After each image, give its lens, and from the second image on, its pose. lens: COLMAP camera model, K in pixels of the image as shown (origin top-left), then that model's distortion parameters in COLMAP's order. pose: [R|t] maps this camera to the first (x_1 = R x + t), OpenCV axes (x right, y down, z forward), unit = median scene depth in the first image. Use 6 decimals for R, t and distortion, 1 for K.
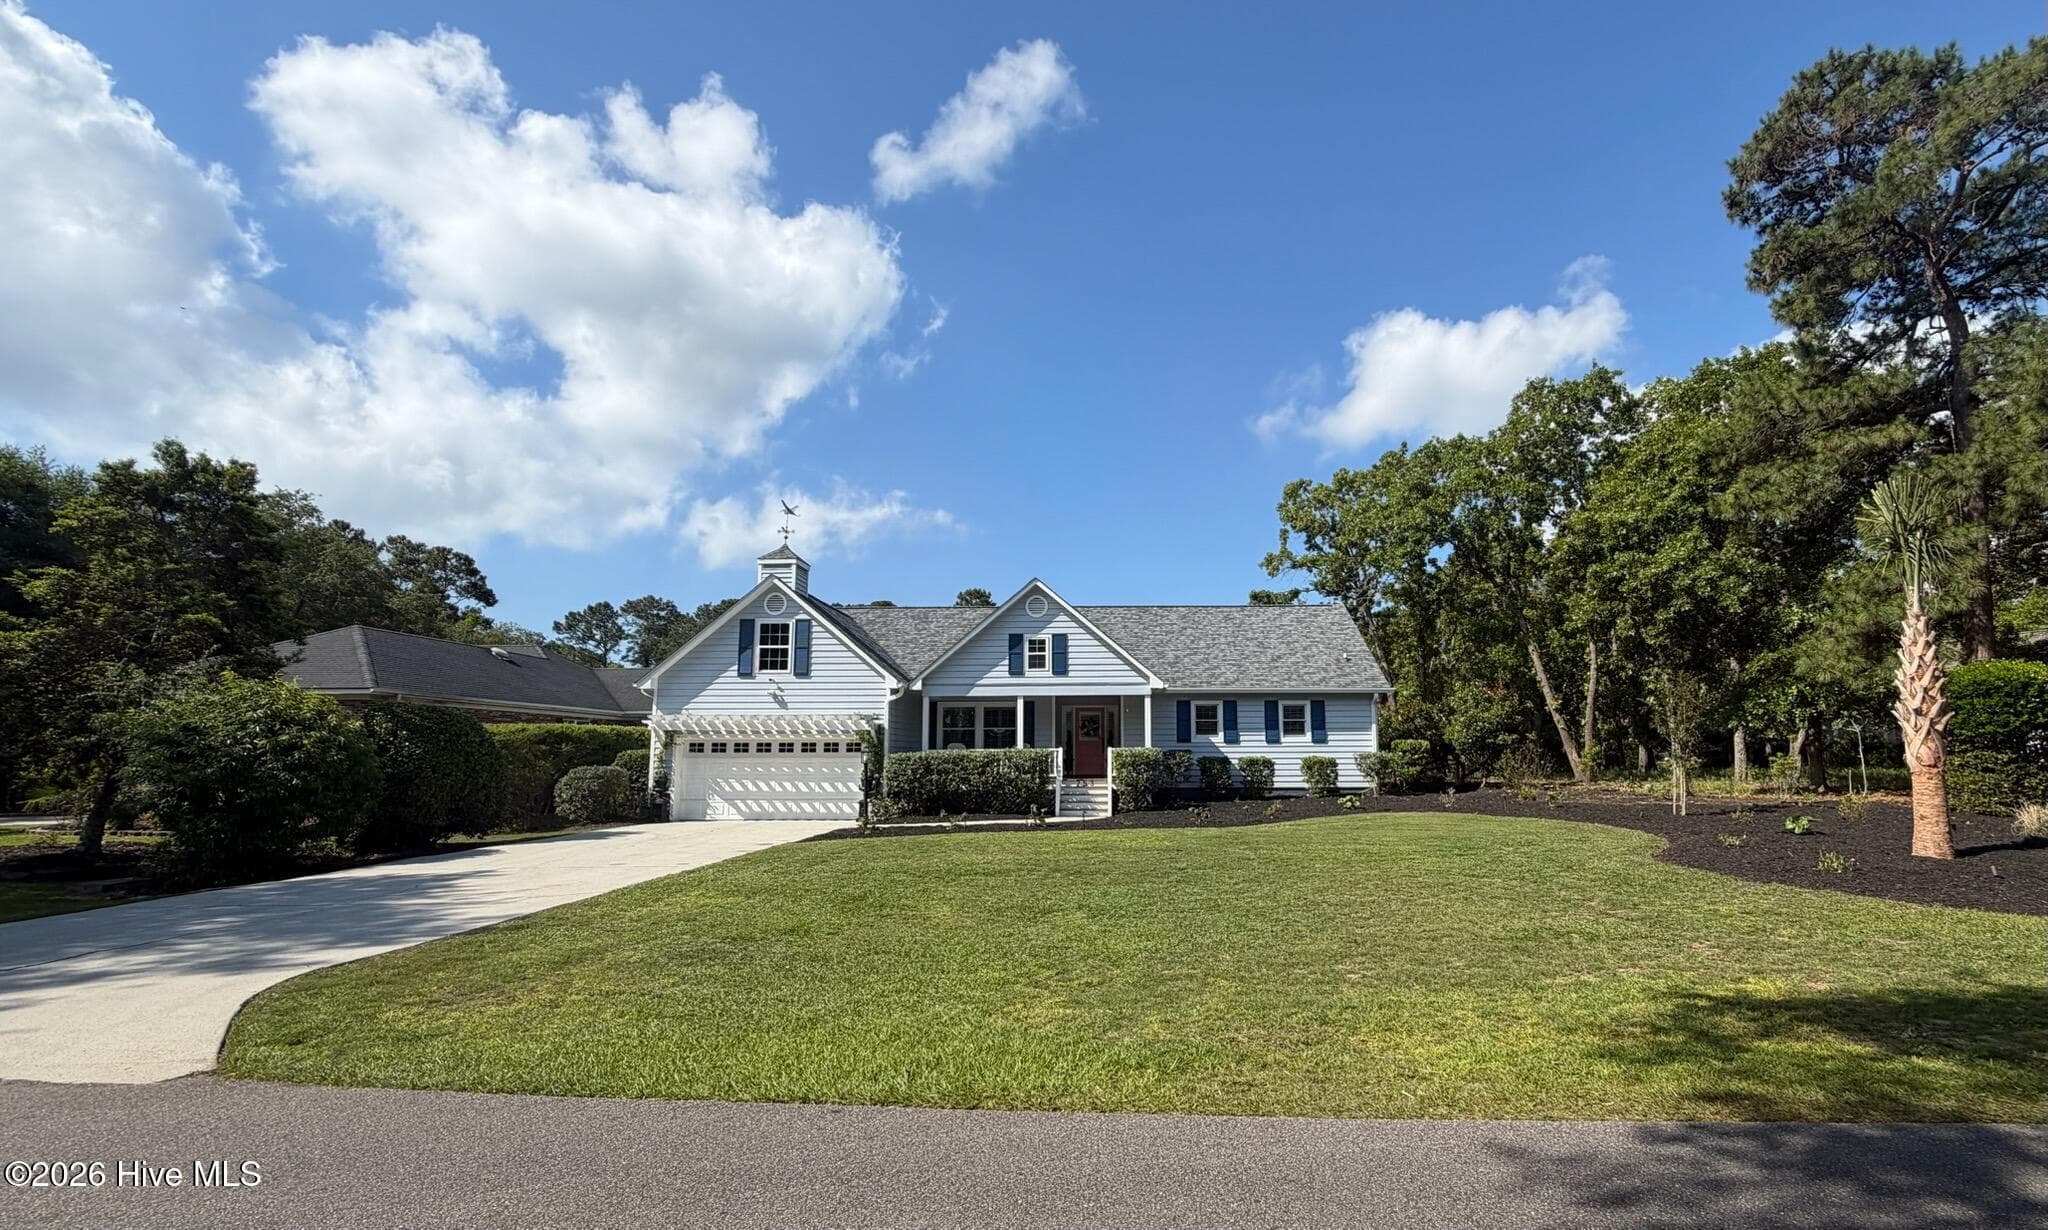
lens RADIAL K [[899.0, 0, 1114.2], [0, 899.0, 654.0], [0, 0, 1]] dist [-0.003095, 0.000062]
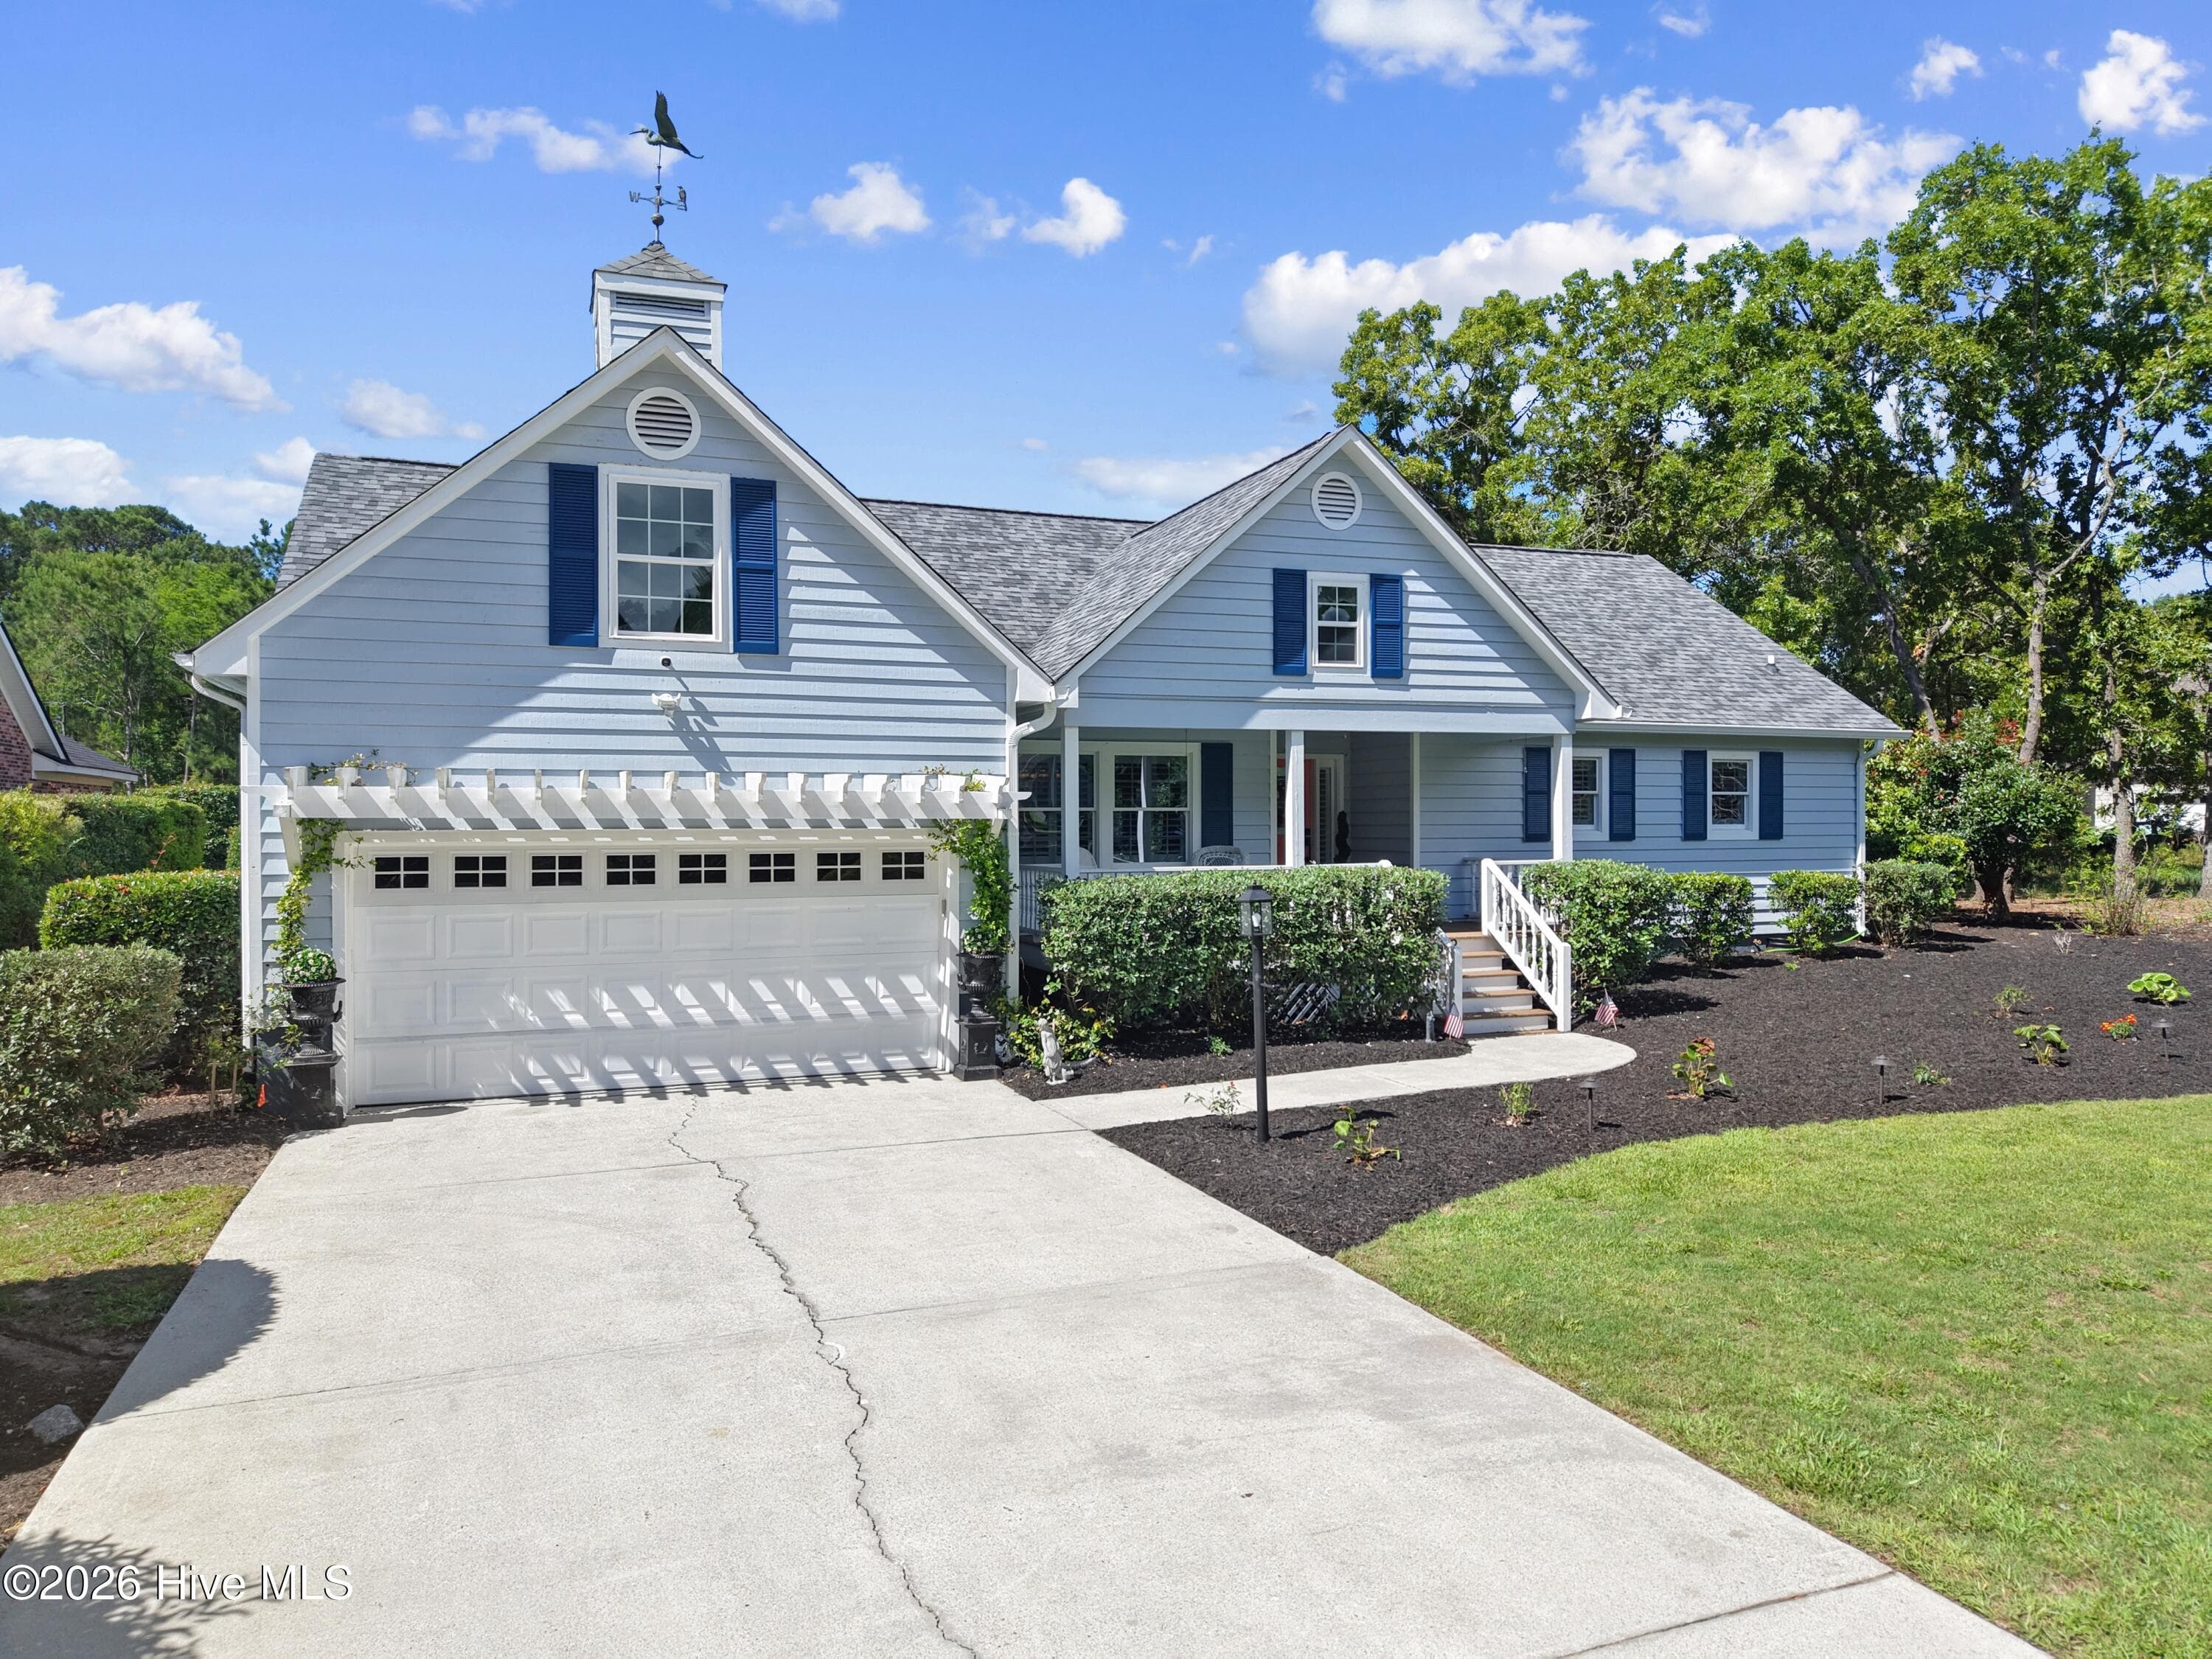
lens RADIAL K [[1471.6, 0, 1096.5], [0, 1471.6, 825.7], [0, 0, 1]] dist [0.039542, -0.043131]
pose [[0.932164, 0.000057, 0.362036, -0.410757], [-0.041492, 0.993428, 0.106677, 0.022905], [-0.359650, -0.114462, 0.926040, 0.426095]]
